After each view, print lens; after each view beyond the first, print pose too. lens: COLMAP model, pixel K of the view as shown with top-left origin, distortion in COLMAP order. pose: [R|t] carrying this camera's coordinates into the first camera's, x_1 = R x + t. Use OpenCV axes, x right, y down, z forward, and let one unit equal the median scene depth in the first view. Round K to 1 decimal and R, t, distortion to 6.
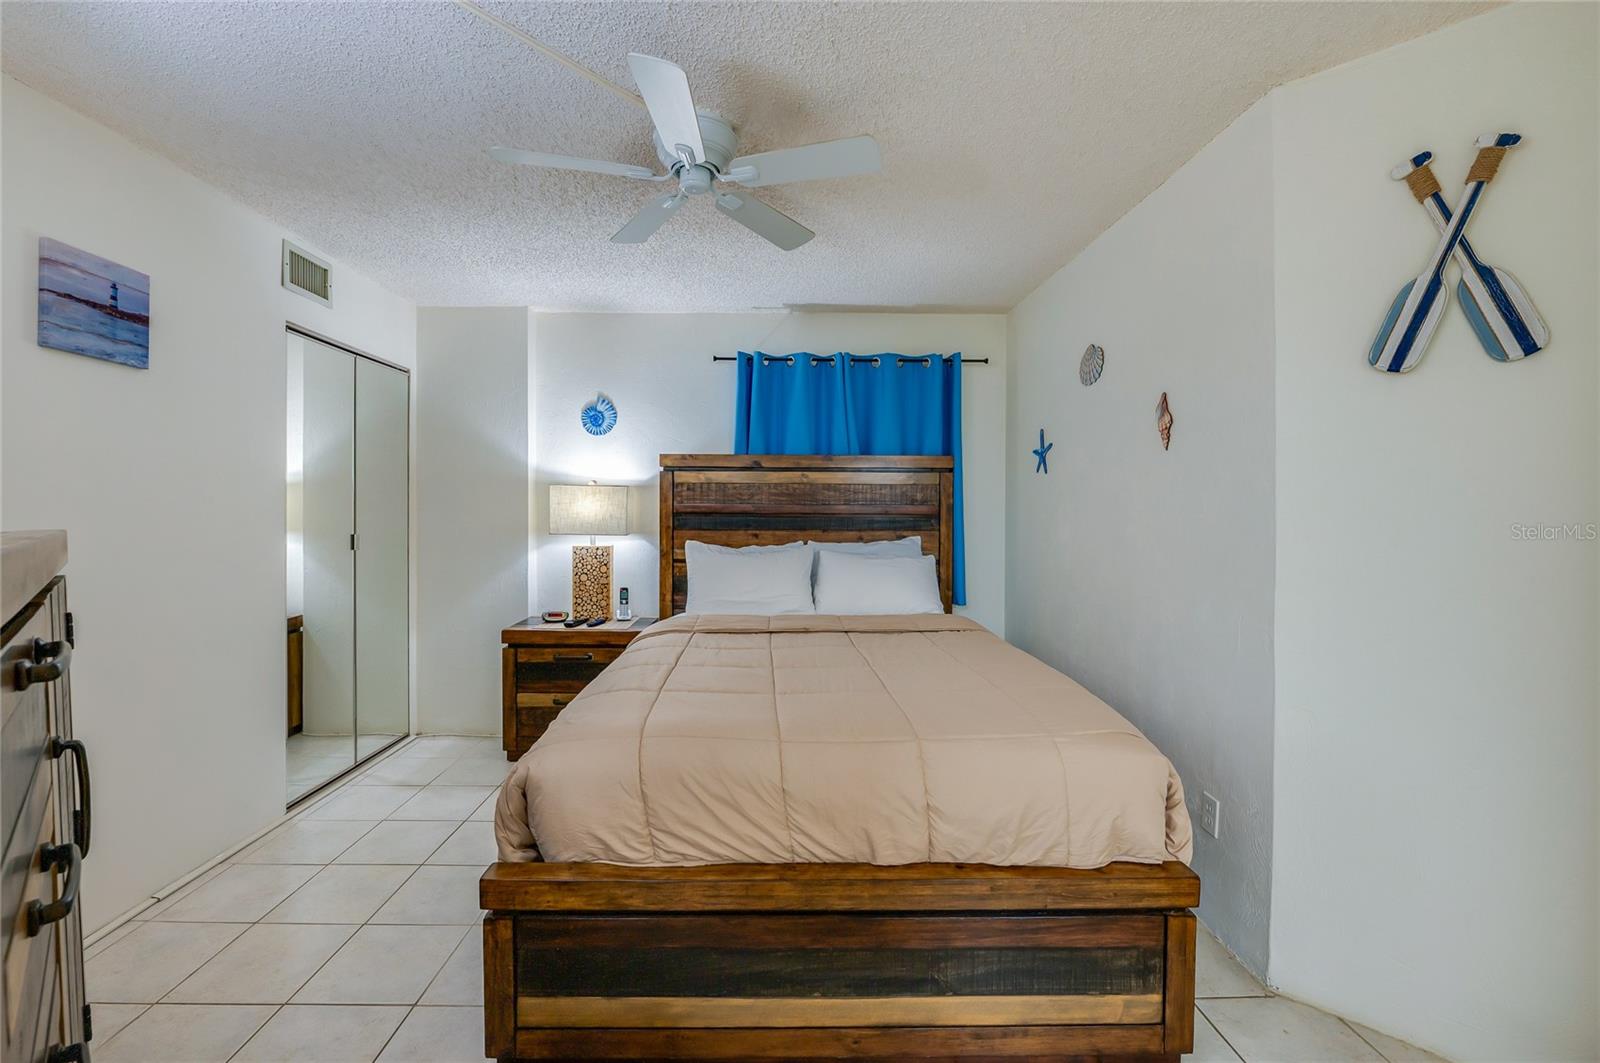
lens RADIAL K [[648.3, 0, 798.9], [0, 648.3, 526.5], [0, 0, 1]] dist [-0.014513, 0.000511]
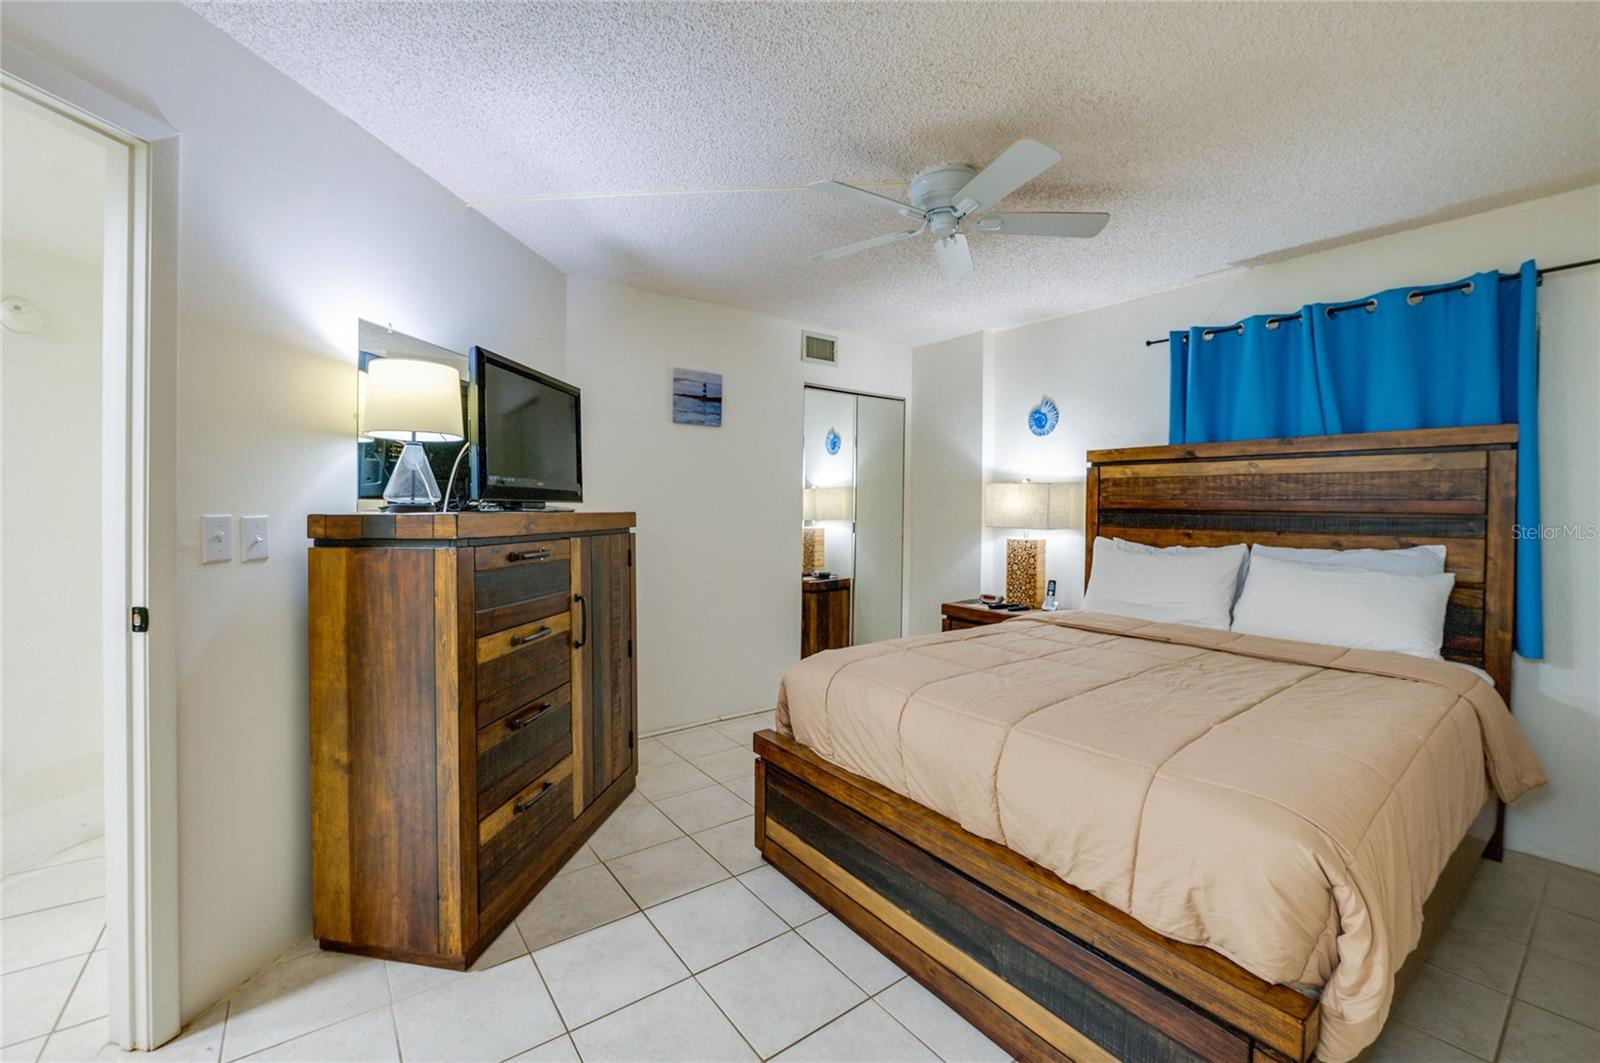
lens RADIAL K [[648.3, 0, 798.9], [0, 648.3, 526.5], [0, 0, 1]] dist [-0.014513, 0.000511]
pose [[0.588302, 0.027963, -0.808157, 0.338654], [-0.026295, 0.999535, 0.015443, 0.002415], [0.808213, 0.012165, 0.588764, 0.052466]]
